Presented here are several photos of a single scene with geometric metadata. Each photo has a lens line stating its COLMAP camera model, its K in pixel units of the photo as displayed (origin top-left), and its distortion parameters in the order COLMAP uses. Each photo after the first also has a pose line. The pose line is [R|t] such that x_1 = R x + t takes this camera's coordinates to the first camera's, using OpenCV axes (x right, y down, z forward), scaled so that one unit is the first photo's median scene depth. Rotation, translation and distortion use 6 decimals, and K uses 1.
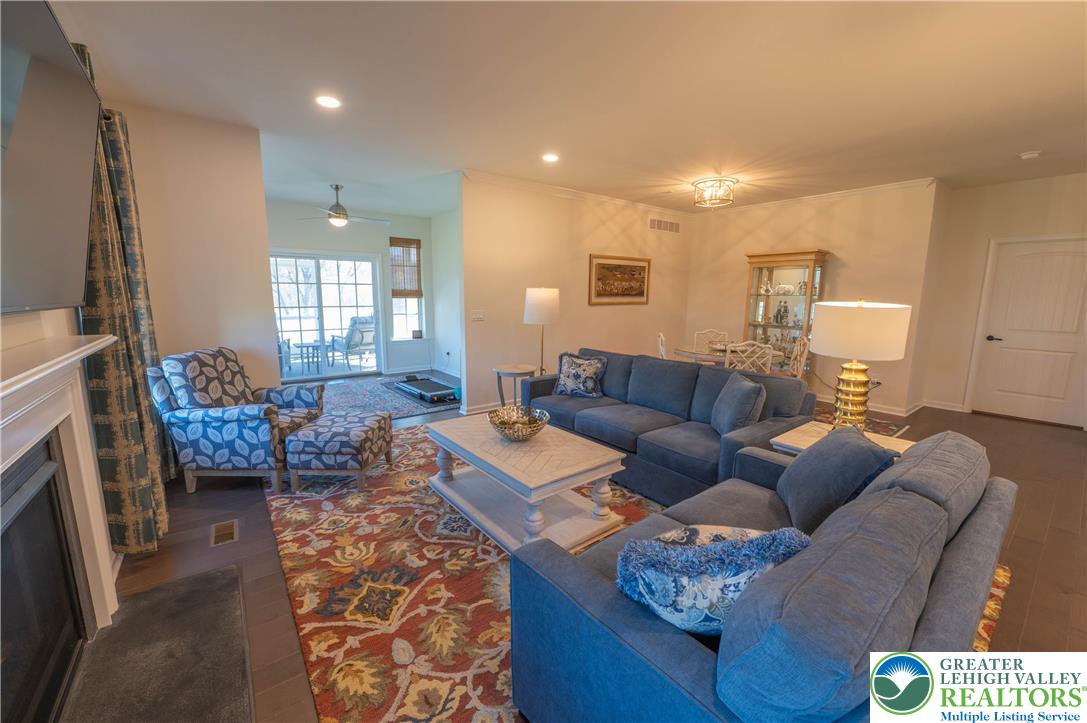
lens RADIAL K [[427.4, 0, 539.2], [0, 427.4, 369.6], [0, 0, 1]] dist [-0.007338, -0.000484]
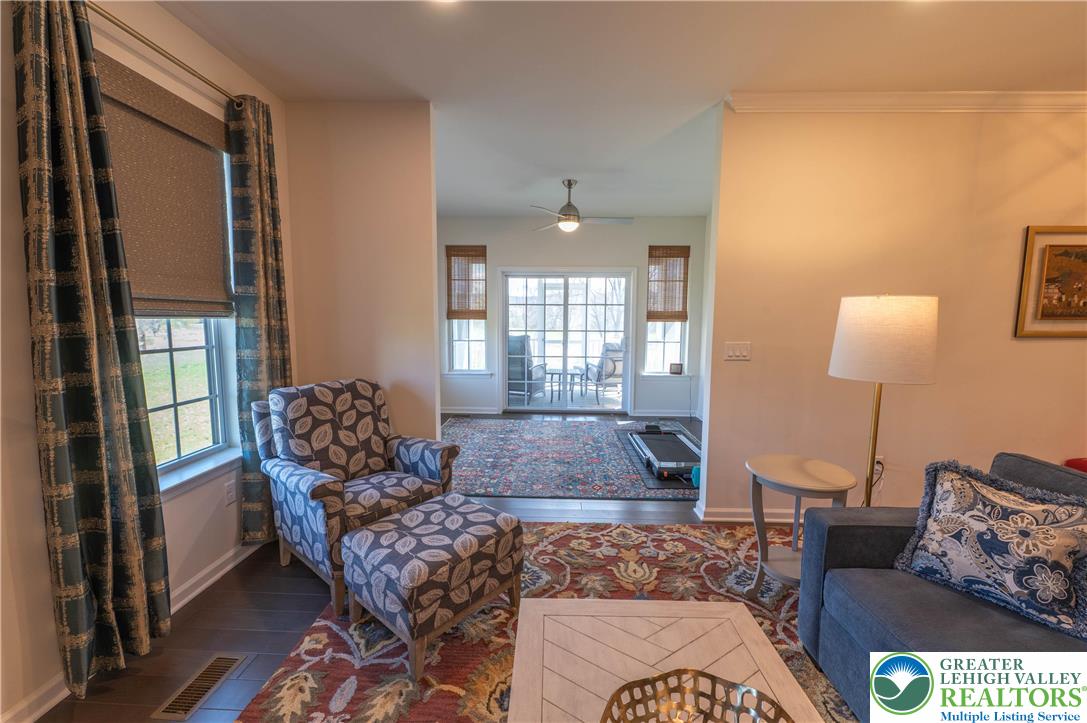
lens RADIAL K [[427.4, 0, 539.3], [0, 427.4, 364.9], [0, 0, 1]] dist [-0.007338, -0.000484]
pose [[0.765689, 0.071679, -0.639205, 0.001753], [-0.114585, 0.993076, -0.025897, -0.005706], [0.632923, 0.093072, 0.768600, 0.035023]]
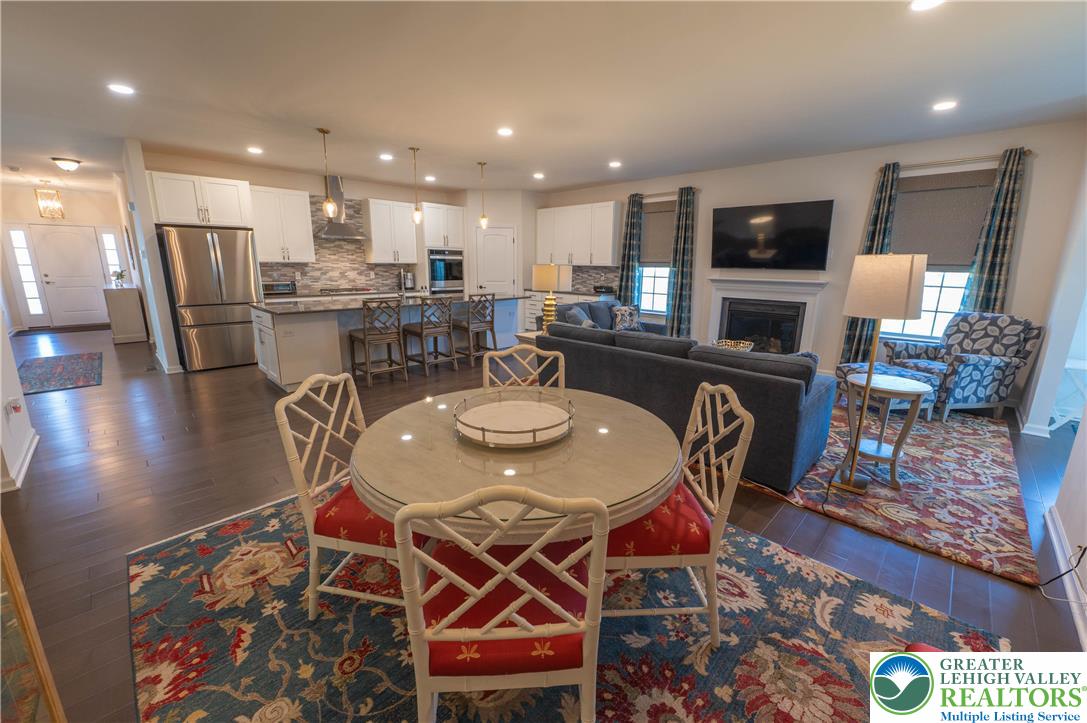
lens RADIAL K [[427.4, 0, 543.0], [0, 427.4, 360.0], [0, 0, 1]] dist [-0.007338, -0.000484]
pose [[-0.991786, 0.001625, -0.127896, 2.430448], [-0.047469, 0.923835, 0.379837, -0.816731], [0.118772, 0.382788, -0.916169, 5.000560]]
